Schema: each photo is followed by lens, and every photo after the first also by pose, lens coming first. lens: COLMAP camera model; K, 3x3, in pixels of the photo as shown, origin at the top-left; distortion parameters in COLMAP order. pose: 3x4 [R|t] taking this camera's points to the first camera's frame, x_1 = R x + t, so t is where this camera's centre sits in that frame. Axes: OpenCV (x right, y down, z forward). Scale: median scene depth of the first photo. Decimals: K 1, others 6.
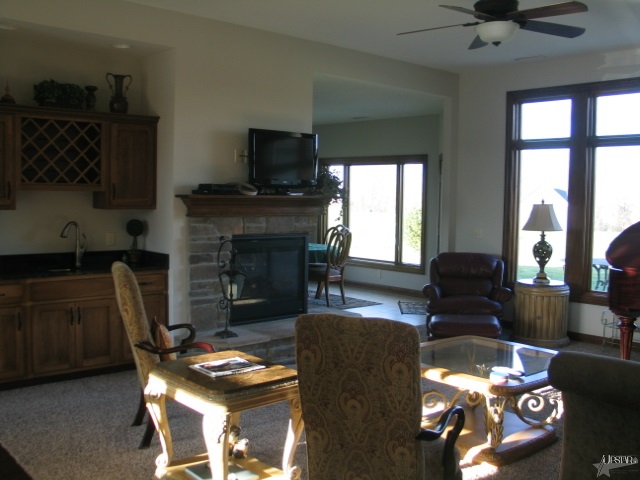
lens RADIAL K [[667.3, 0, 323.0], [0, 667.3, 243.1], [0, 0, 1]] dist [-0.106309, 0.000000]
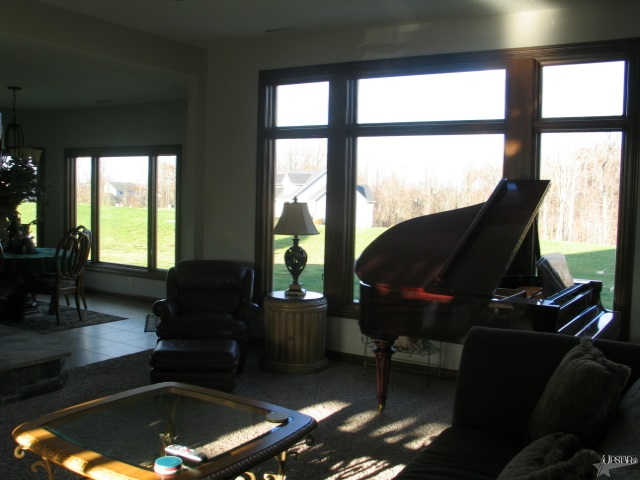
lens RADIAL K [[667.3, 0, 319.2], [0, 667.3, 239.8], [0, 0, 1]] dist [-0.106309, 0.000000]
pose [[0.958400, -0.009793, 0.285261, 0.116031], [0.009190, 0.999952, 0.003454, -0.014445], [-0.285281, -0.000689, 0.958444, 0.167148]]
